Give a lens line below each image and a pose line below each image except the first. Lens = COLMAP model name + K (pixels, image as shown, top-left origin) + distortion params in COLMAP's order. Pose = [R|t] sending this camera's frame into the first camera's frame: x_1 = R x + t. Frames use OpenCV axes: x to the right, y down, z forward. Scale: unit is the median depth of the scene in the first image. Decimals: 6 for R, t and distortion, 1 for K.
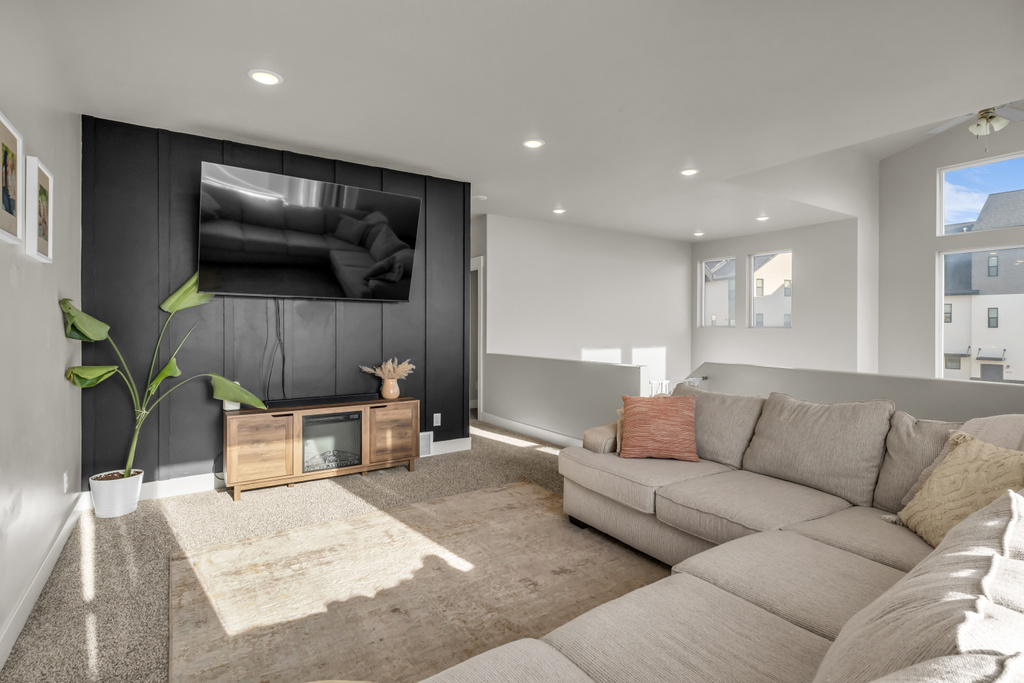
lens RADIAL K [[503.4, 0, 510.2], [0, 503.4, 329.8], [0, 0, 1]] dist [0.007044, -0.000384]
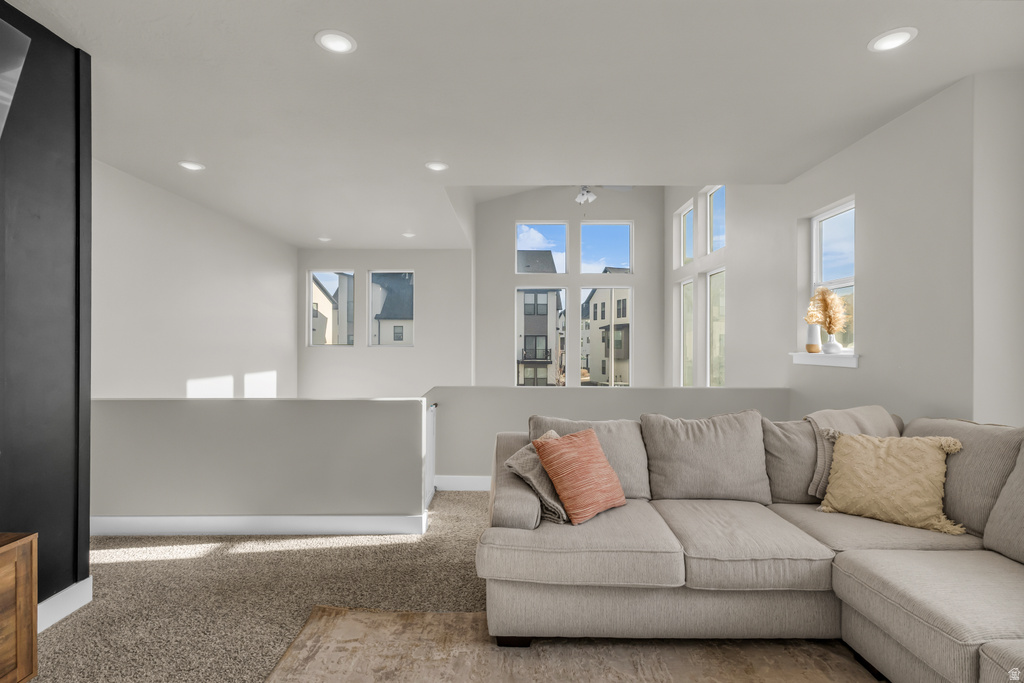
lens RADIAL K [[503.4, 0, 509.6], [0, 503.4, 345.4], [0, 0, 1]] dist [0.007044, -0.000384]
pose [[0.553830, -0.005663, 0.832611, -0.417067], [0.008008, 0.999967, 0.001475, -0.013745], [-0.832591, 0.005851, 0.553857, 0.612513]]
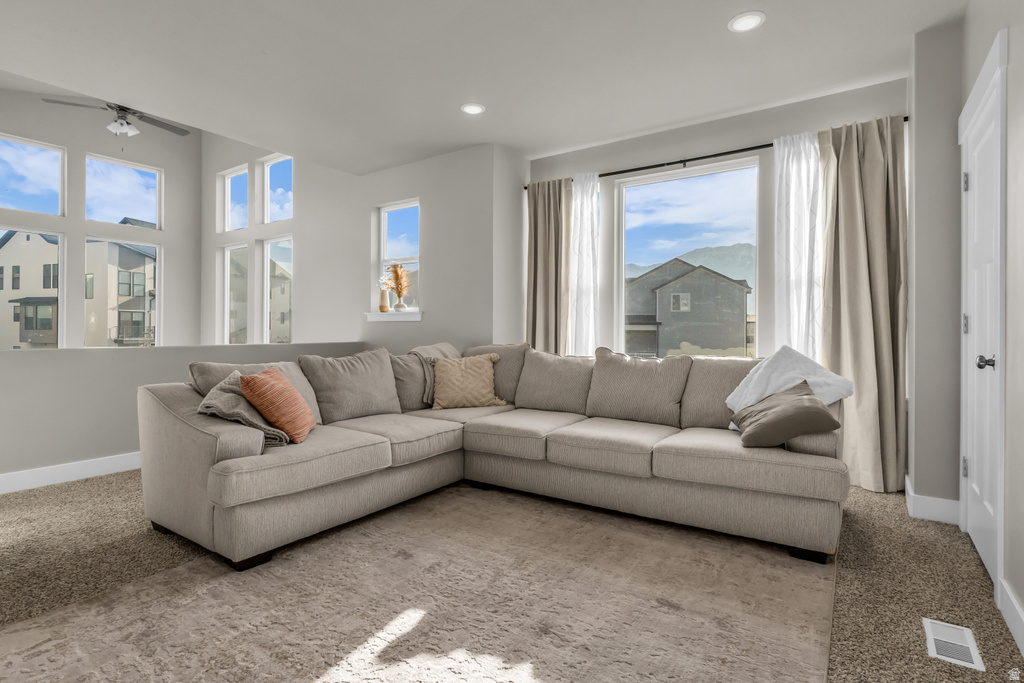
lens RADIAL K [[503.4, 0, 522.8], [0, 503.4, 325.5], [0, 0, 1]] dist [0.007044, -0.000384]
pose [[-0.377857, -0.003967, 0.925855, -0.637086], [0.002639, 0.999982, 0.005361, 0.051815], [-0.925860, 0.004470, -0.377840, 0.897491]]
